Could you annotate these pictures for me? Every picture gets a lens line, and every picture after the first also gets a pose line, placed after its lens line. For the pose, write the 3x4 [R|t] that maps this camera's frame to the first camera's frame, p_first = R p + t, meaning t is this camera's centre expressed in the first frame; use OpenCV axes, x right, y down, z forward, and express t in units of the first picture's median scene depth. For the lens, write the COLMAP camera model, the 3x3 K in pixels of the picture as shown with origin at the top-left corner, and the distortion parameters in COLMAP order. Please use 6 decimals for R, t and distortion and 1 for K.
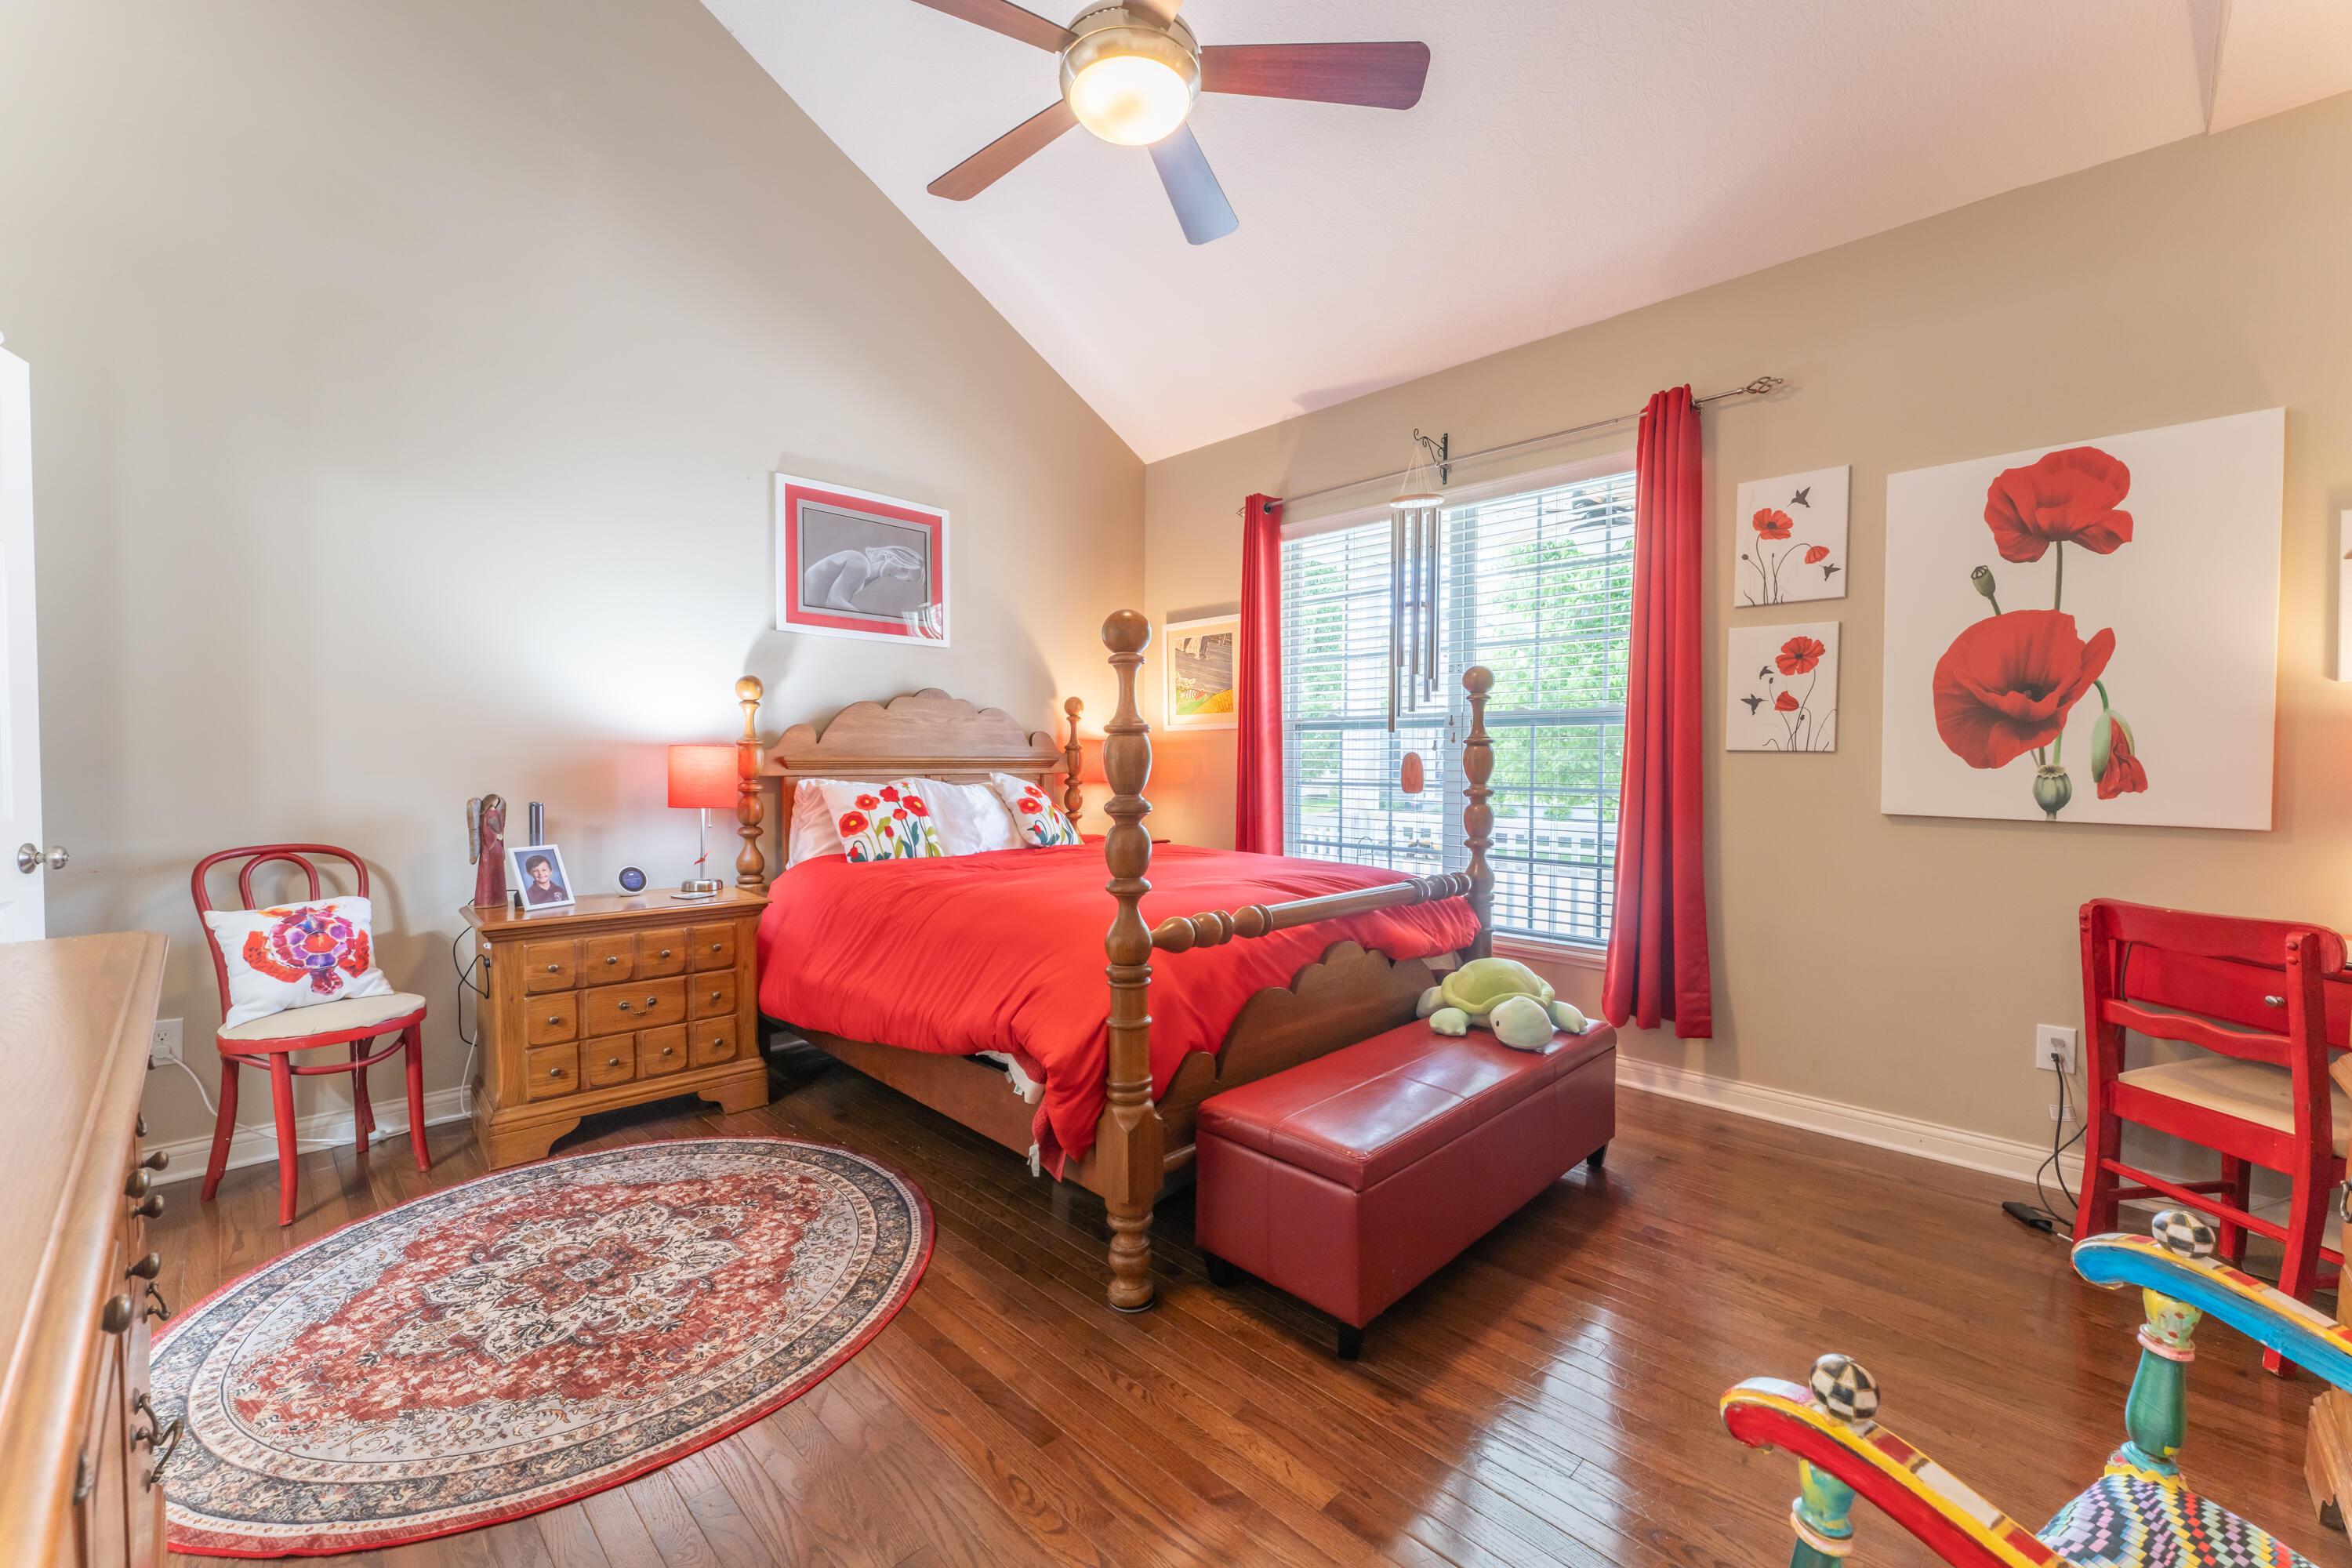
lens RADIAL K [[934.9, 0, 1177.1], [0, 934.9, 787.8], [0, 0, 1]] dist [-0.000858, -0.000468]
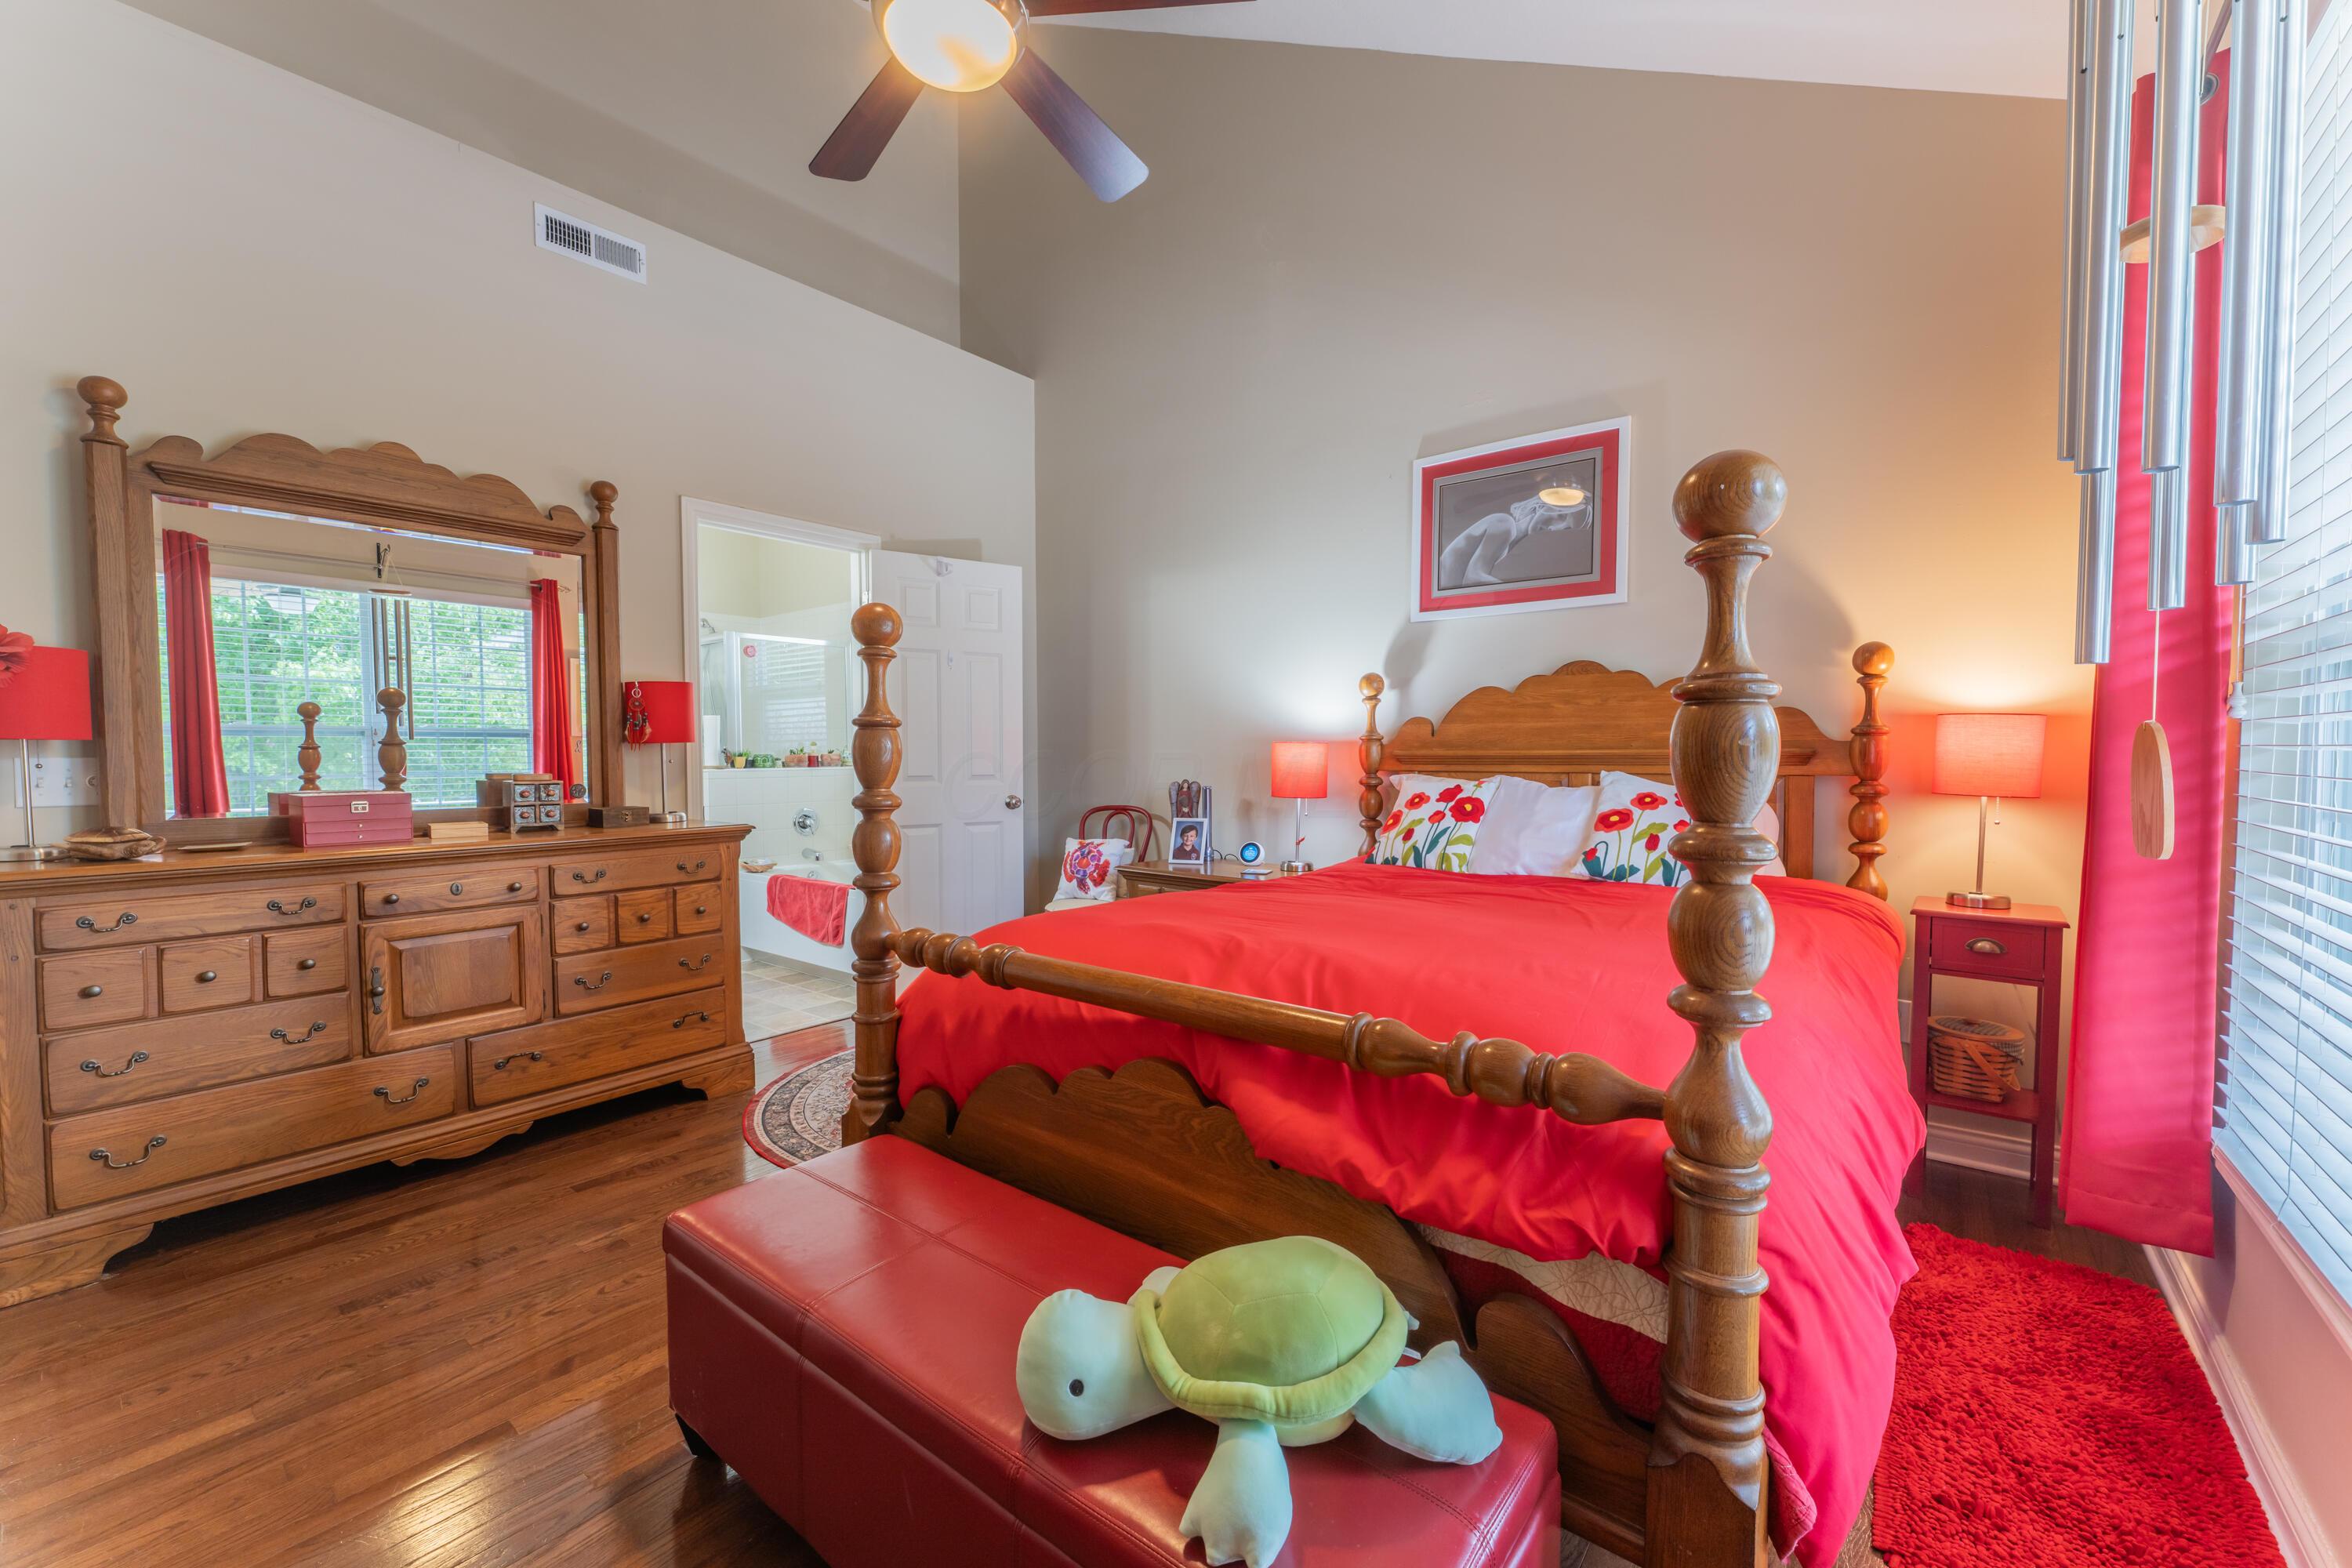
lens RADIAL K [[934.9, 0, 1177.1], [0, 934.9, 787.8], [0, 0, 1]] dist [-0.000858, -0.000468]
pose [[0.108606, 0.033174, -0.993531, 0.631339], [-0.025829, 0.999200, 0.030540, -0.021981], [0.993749, 0.022345, 0.109376, 0.781857]]
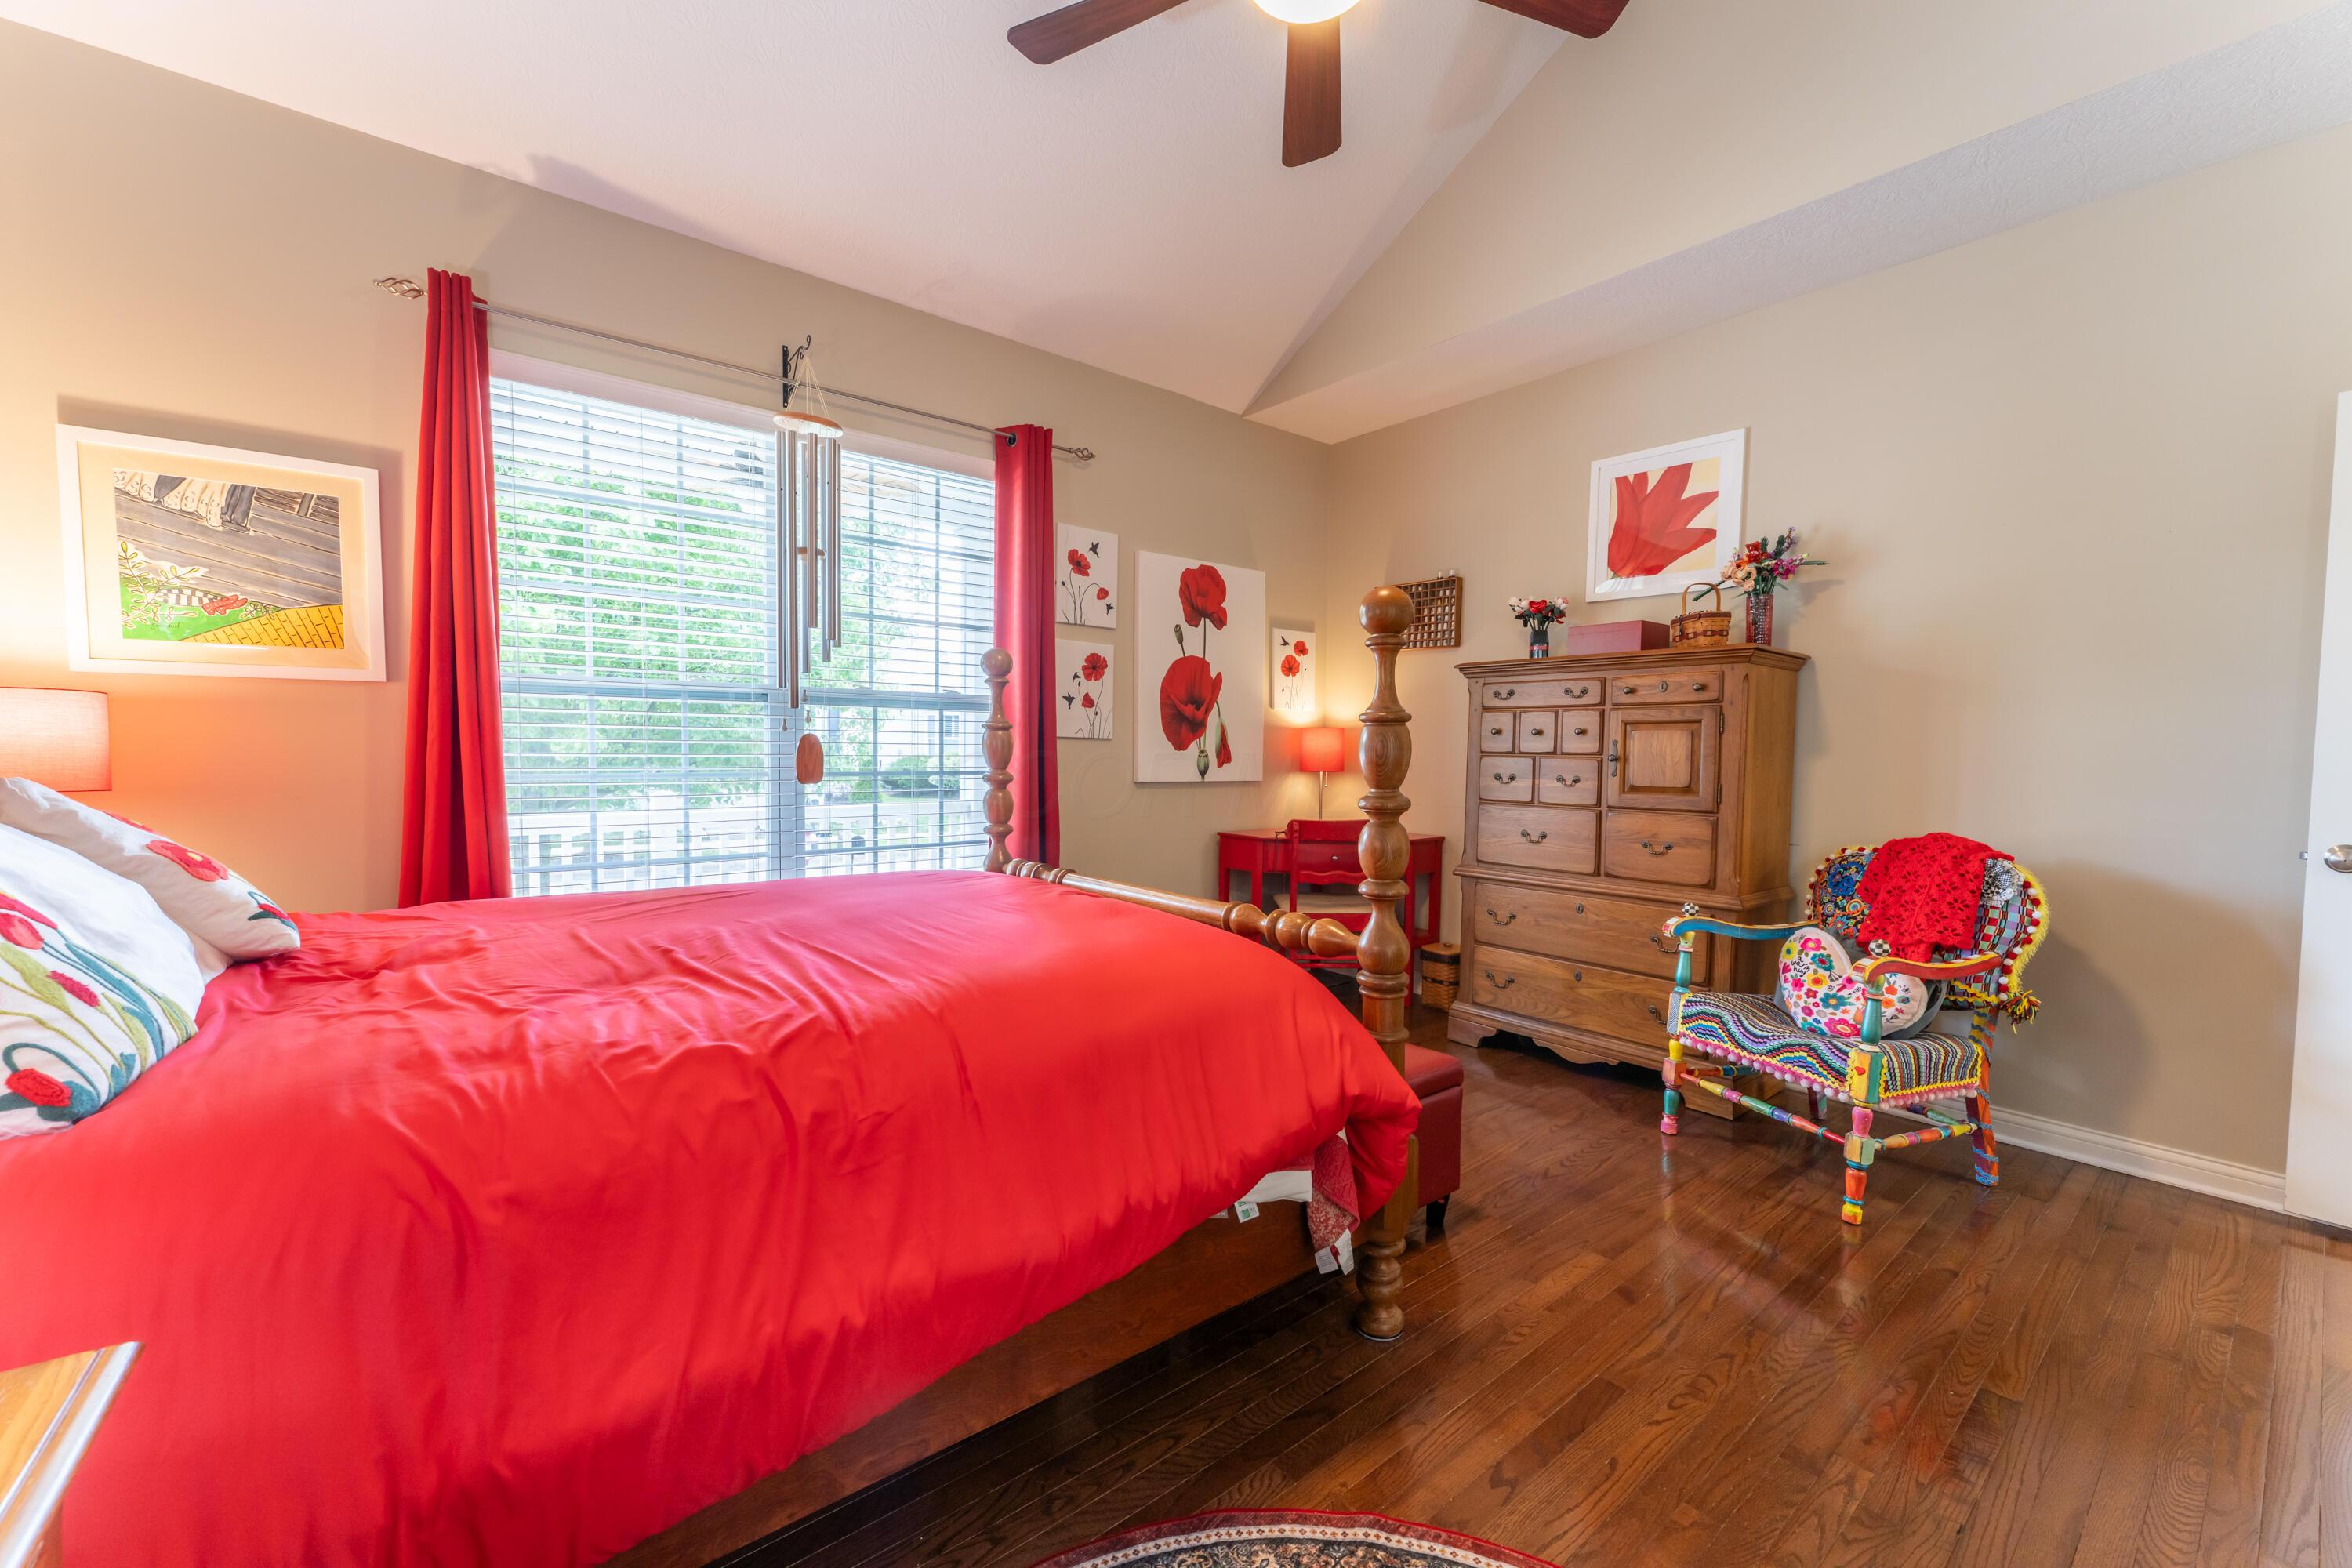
lens RADIAL K [[934.9, 0, 1177.1], [0, 934.9, 787.8], [0, 0, 1]] dist [-0.000858, -0.000468]
pose [[0.104086, -0.046282, 0.993491, -0.673082], [0.019938, 0.998813, 0.044441, -0.025707], [-0.994368, 0.015183, 0.104885, 0.754865]]
